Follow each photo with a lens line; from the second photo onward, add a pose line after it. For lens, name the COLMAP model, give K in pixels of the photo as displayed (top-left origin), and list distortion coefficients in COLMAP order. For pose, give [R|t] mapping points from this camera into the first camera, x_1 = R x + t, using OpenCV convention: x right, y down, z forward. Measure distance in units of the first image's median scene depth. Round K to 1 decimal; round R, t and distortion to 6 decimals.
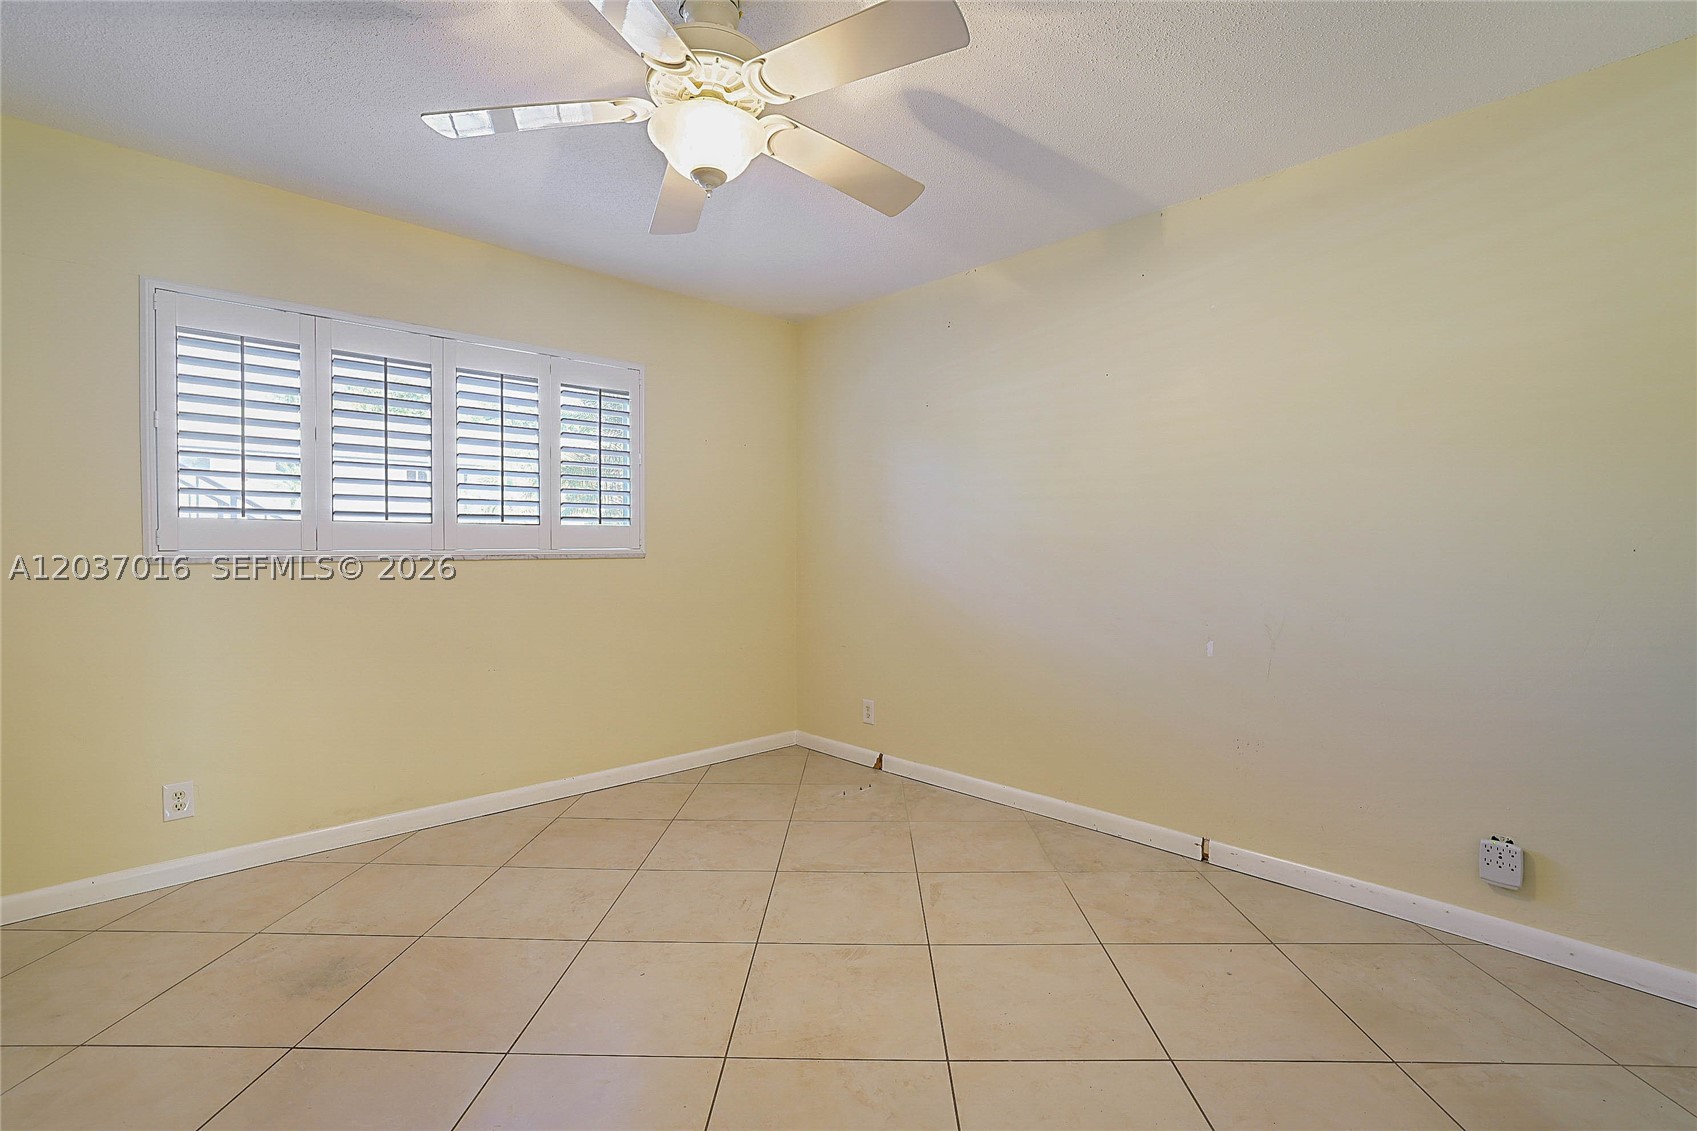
lens RADIAL K [[748.9, 0, 848.2], [0, 748.9, 586.1], [0, 0, 1]] dist [-0.044154, 0.000139]
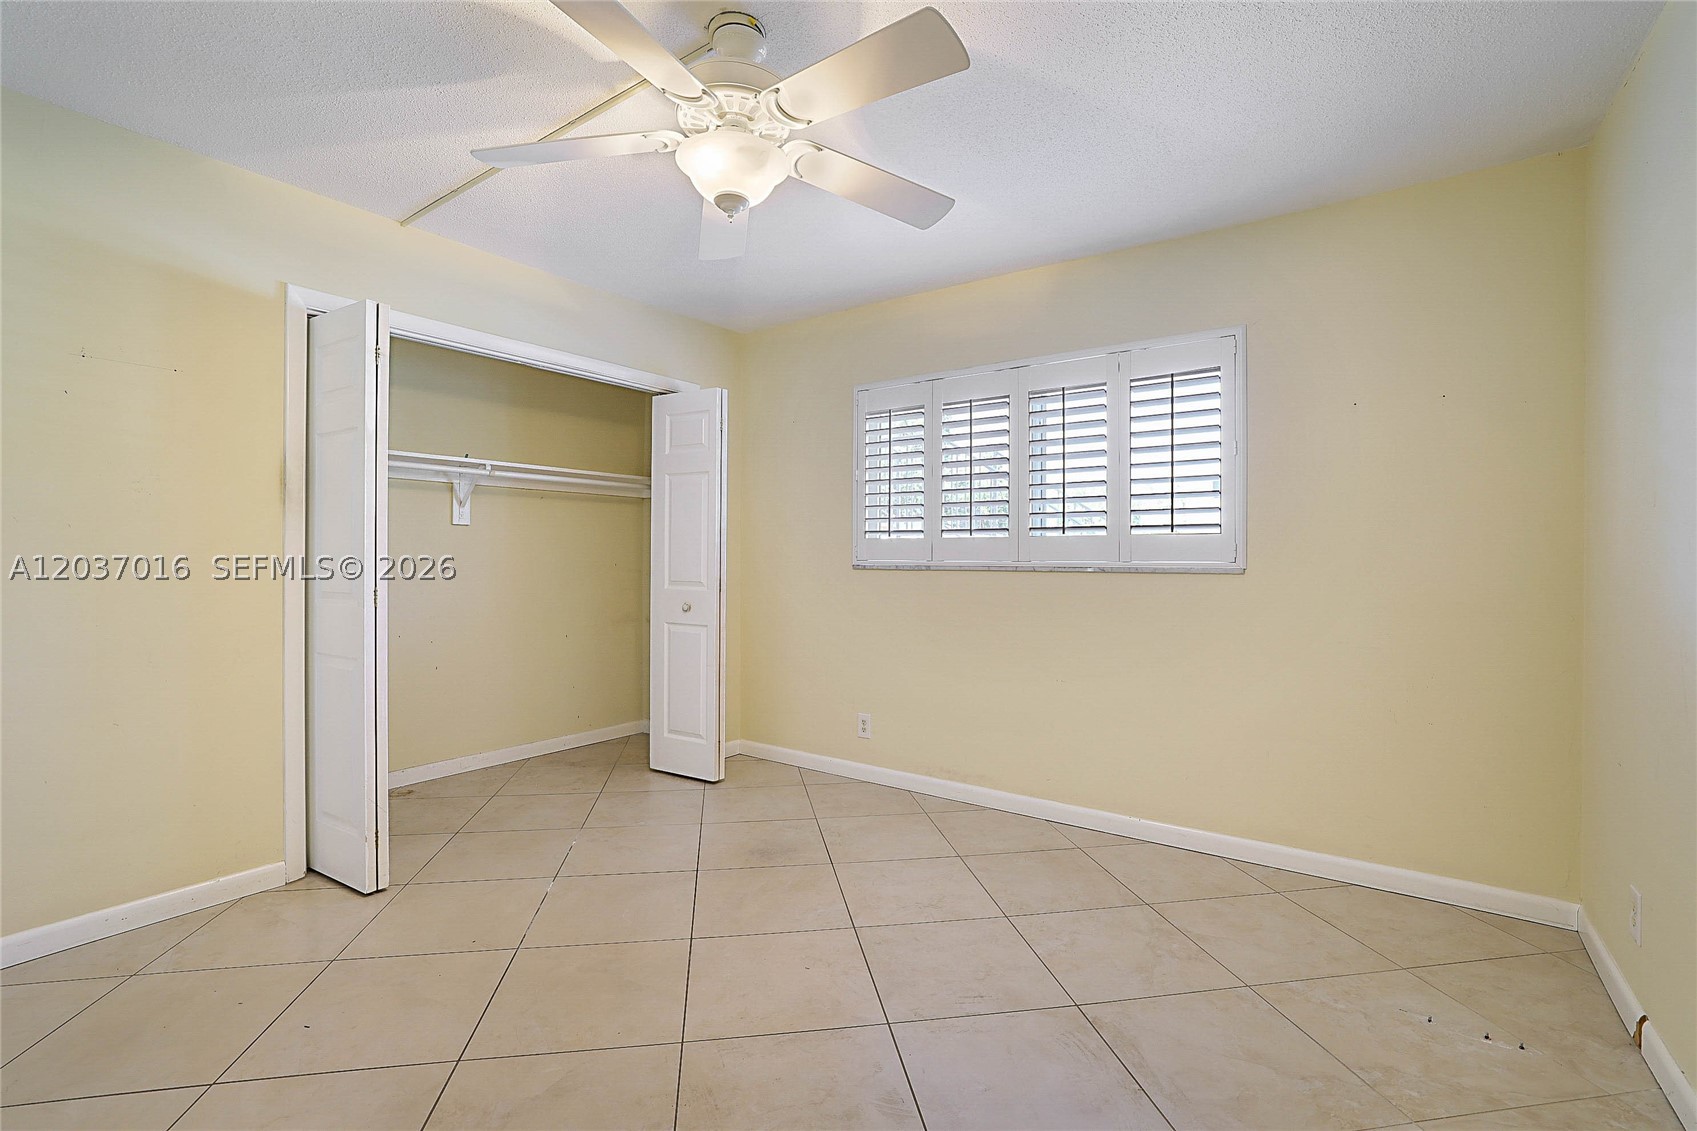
lens RADIAL K [[753.2, 0, 848.5], [0, 753.2, 565.5], [0, 0, 1]] dist [-0.043550, 0.016431]
pose [[0.185716, 0.014668, -0.982494, 0.499817], [-0.053011, 0.998582, 0.004888, -0.034519], [0.981172, 0.051175, 0.186230, 0.547562]]
